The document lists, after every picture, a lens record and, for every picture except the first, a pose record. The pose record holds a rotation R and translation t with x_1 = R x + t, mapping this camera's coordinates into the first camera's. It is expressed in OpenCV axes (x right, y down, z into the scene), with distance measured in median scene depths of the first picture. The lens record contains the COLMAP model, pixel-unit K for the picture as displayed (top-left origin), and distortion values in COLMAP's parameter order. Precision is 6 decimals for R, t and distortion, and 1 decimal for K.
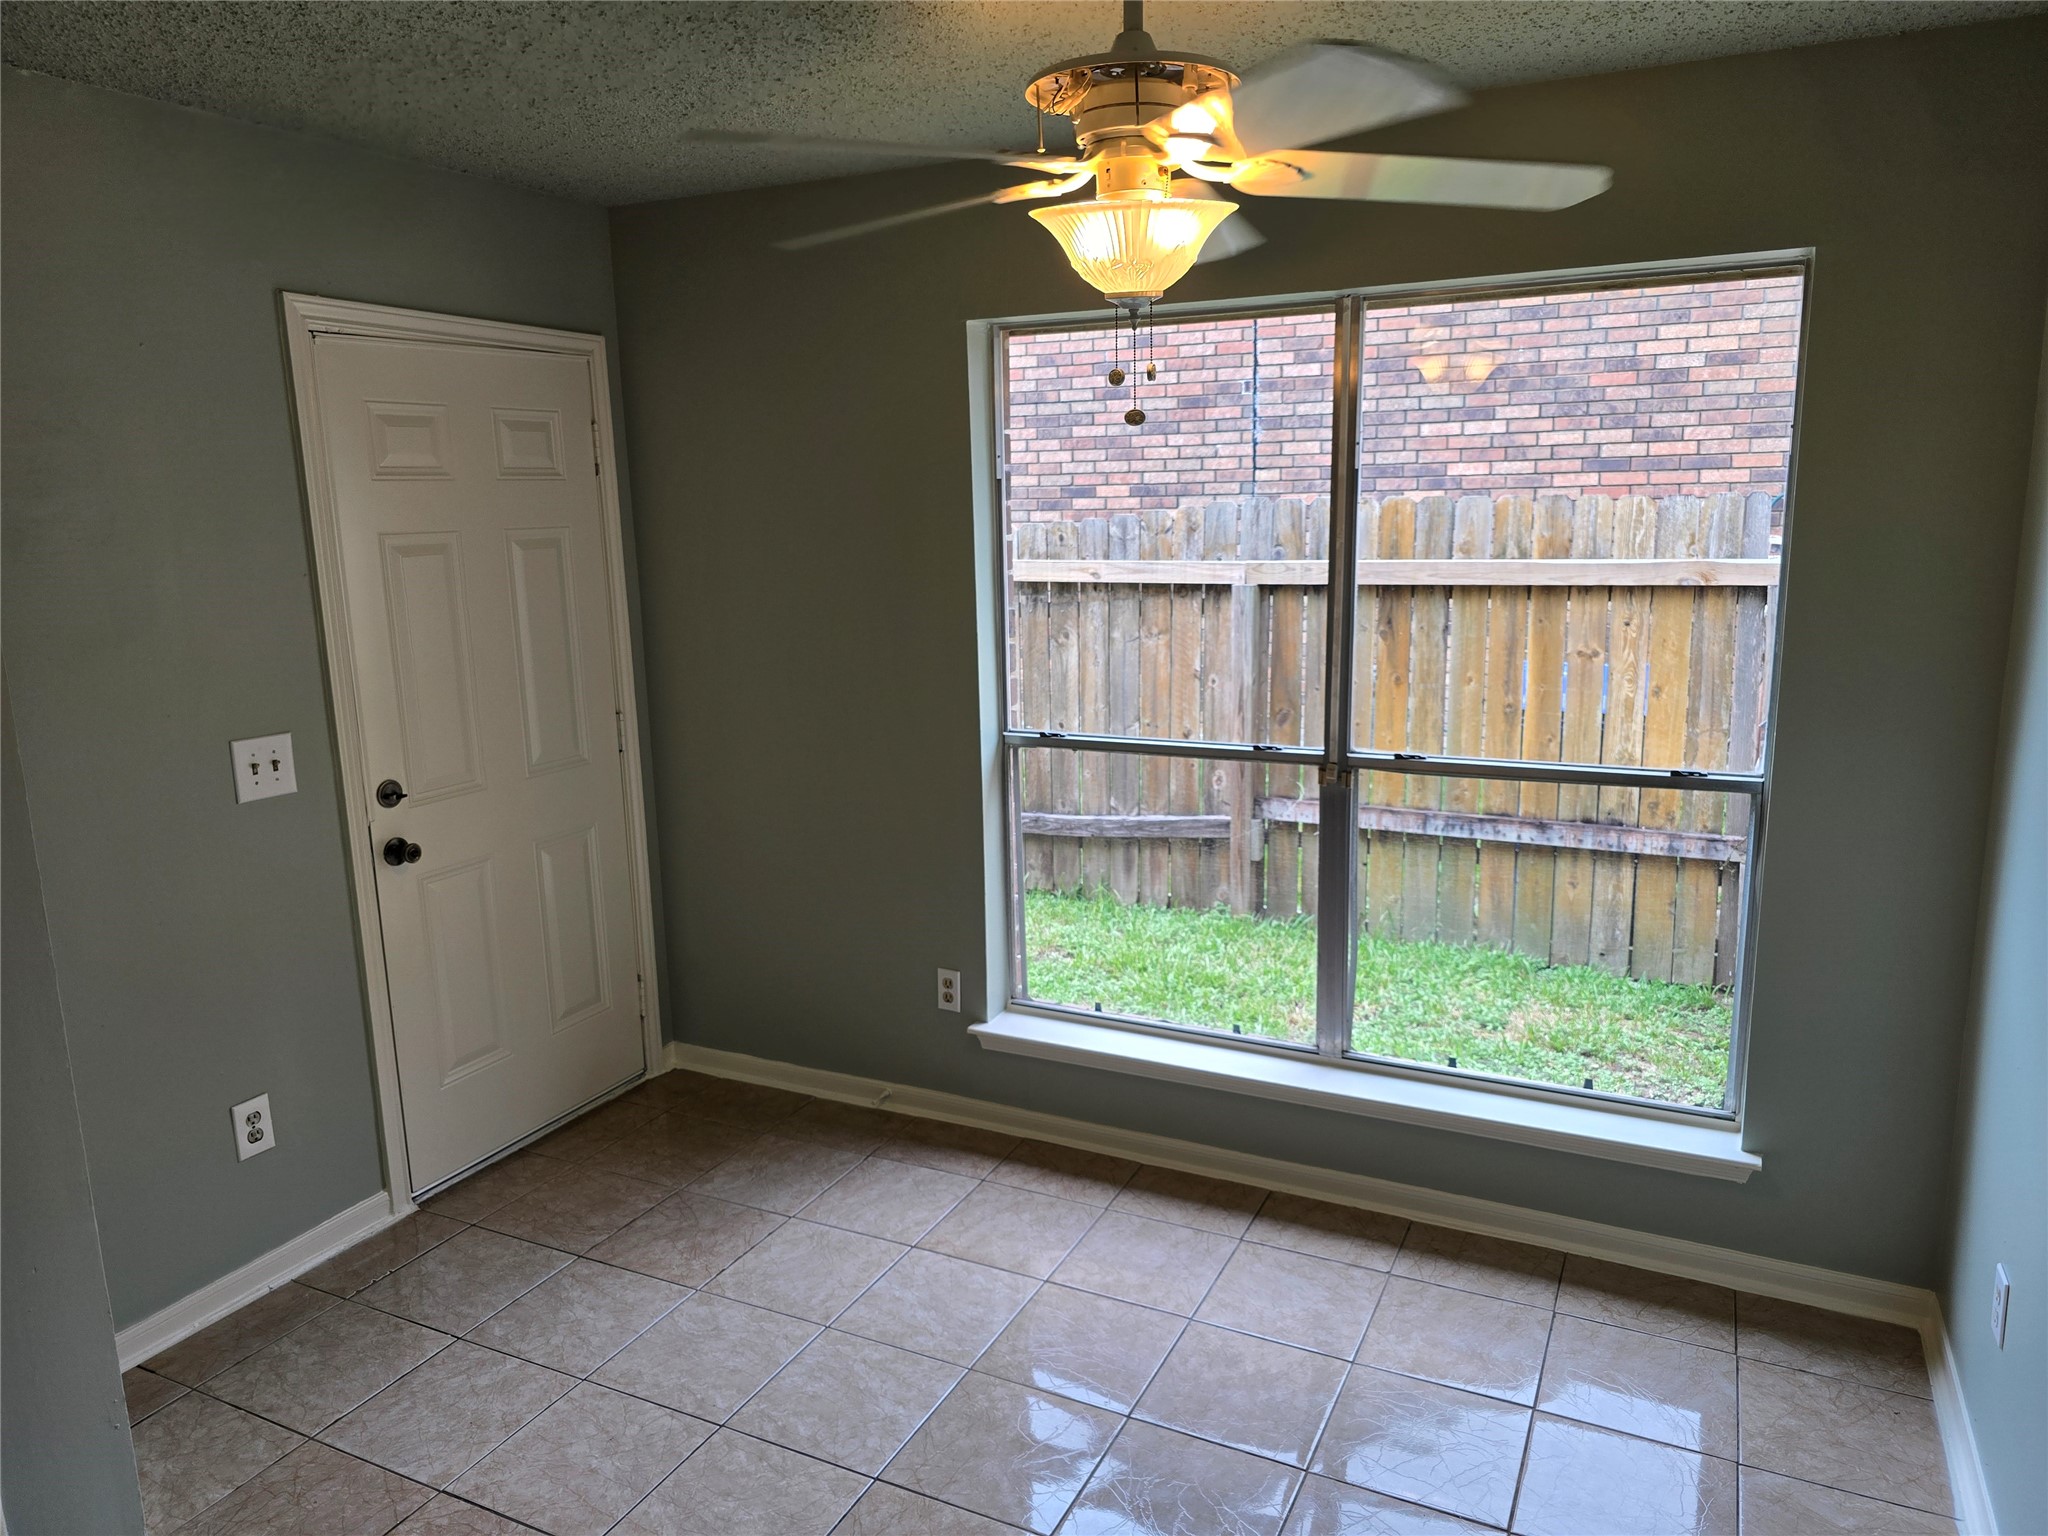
lens RADIAL K [[1377.1, 0, 1033.5], [0, 1377.1, 777.2], [0, 0, 1]] dist [0.052760, -0.041464]
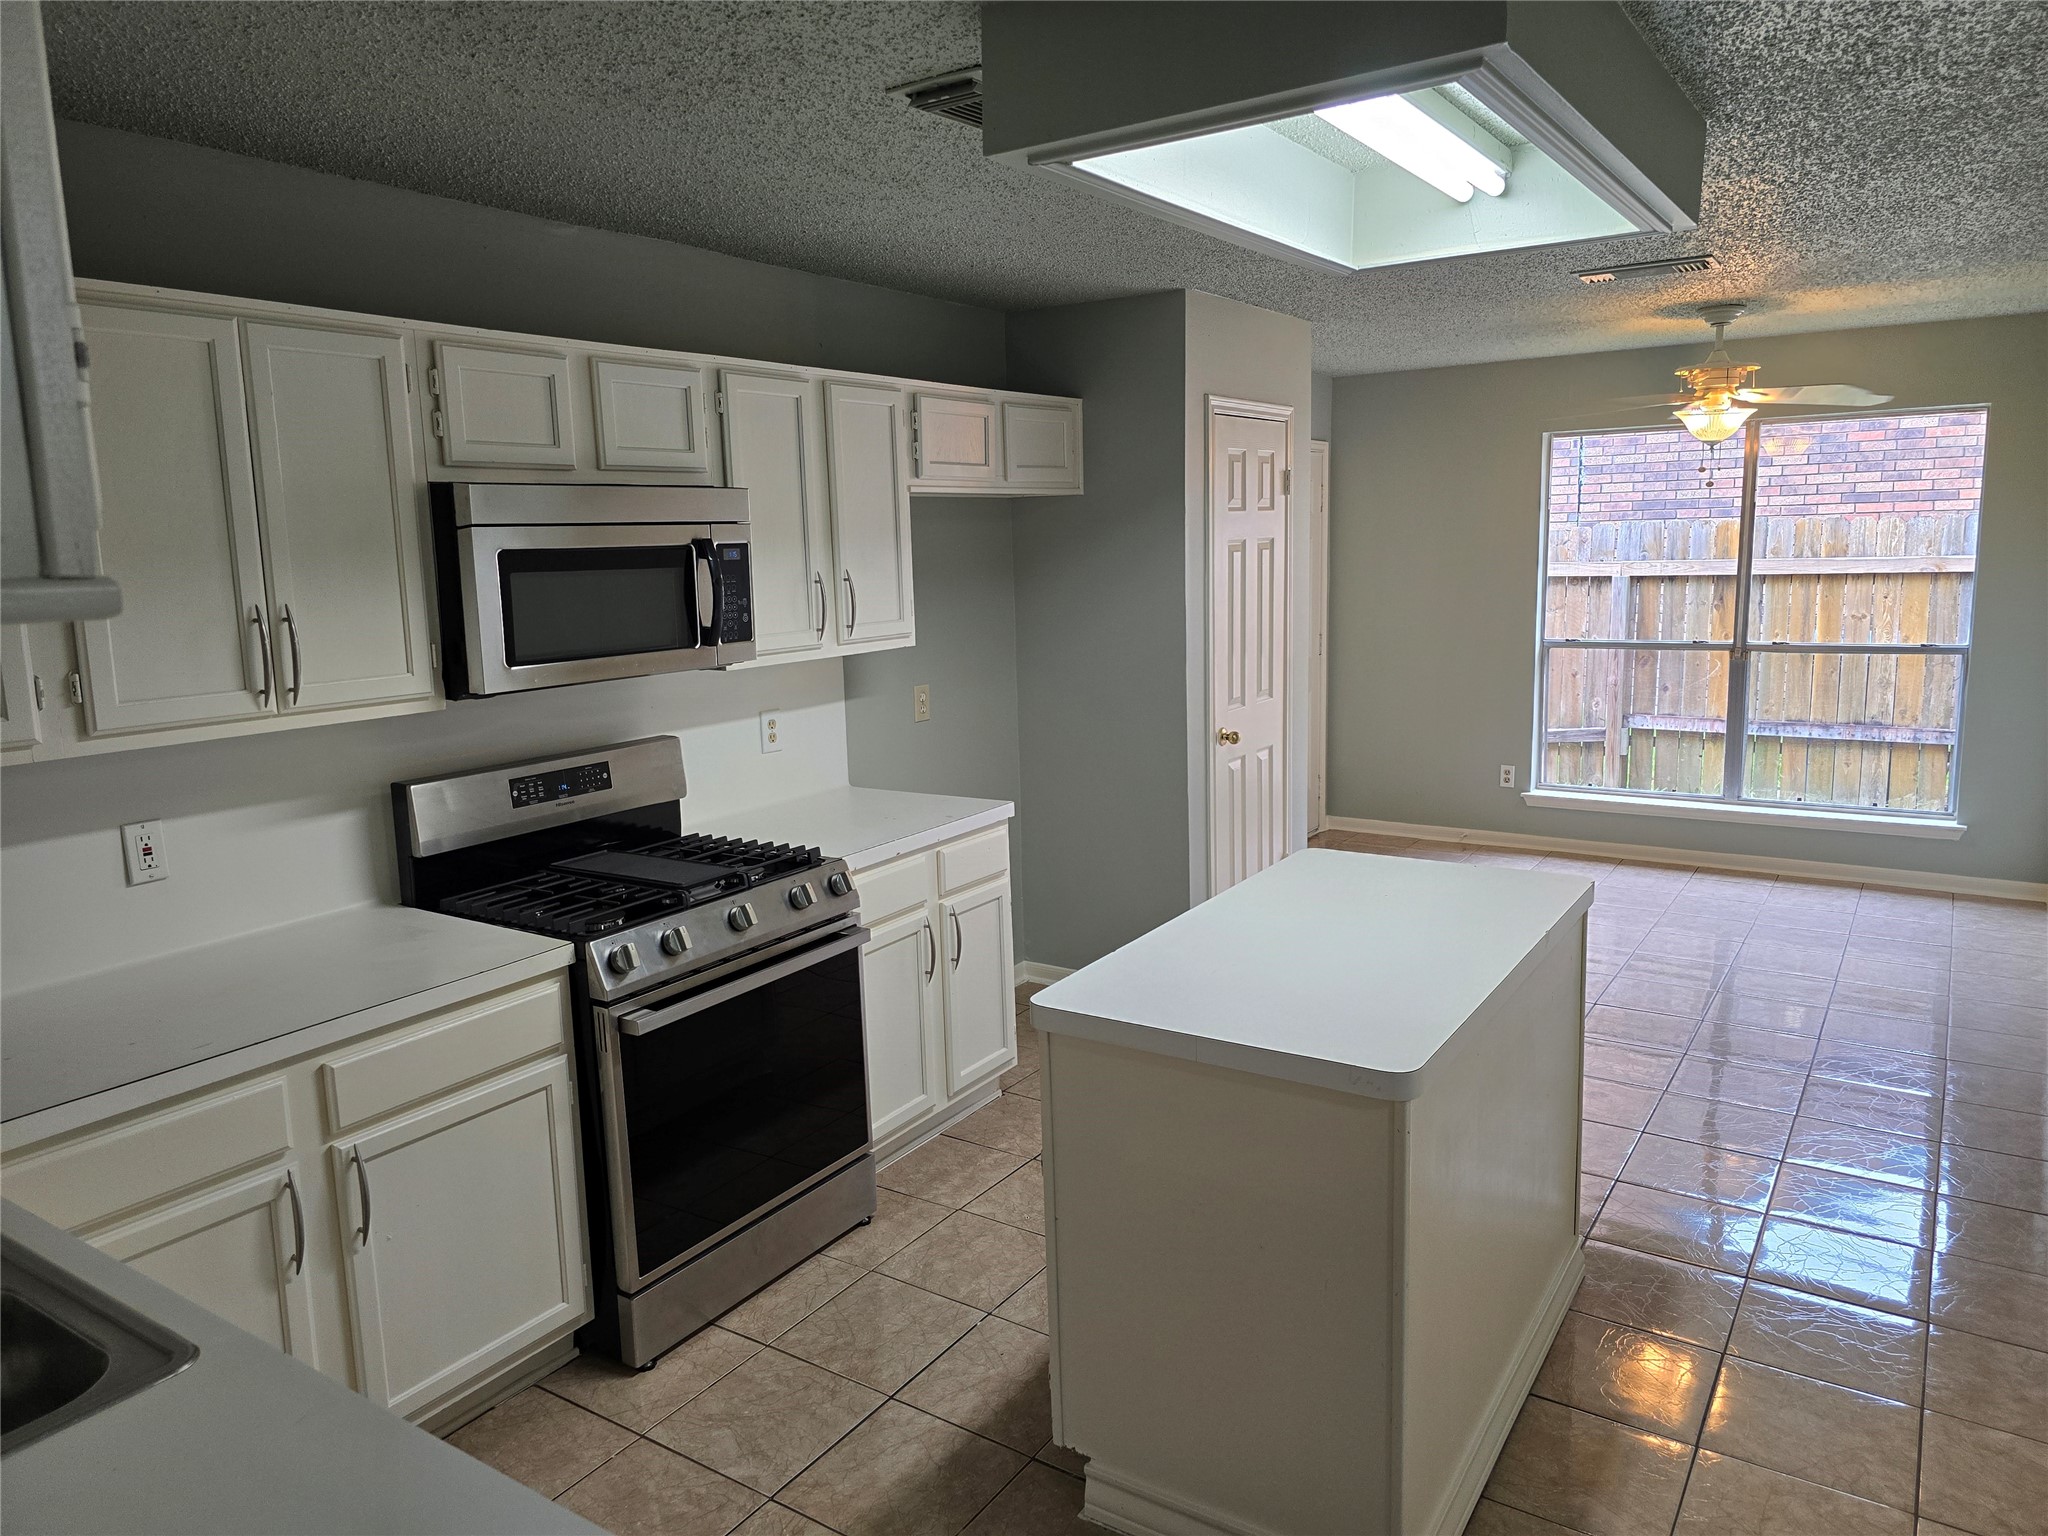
lens RADIAL K [[1377.1, 0, 1021.5], [0, 1377.1, 772.5], [0, 0, 1]] dist [0.052760, -0.041464]
pose [[0.991371, 0.015941, -0.130116, -0.333040], [-0.019890, 0.999378, -0.029106, 0.152061], [0.129571, 0.031443, 0.991072, -0.688199]]
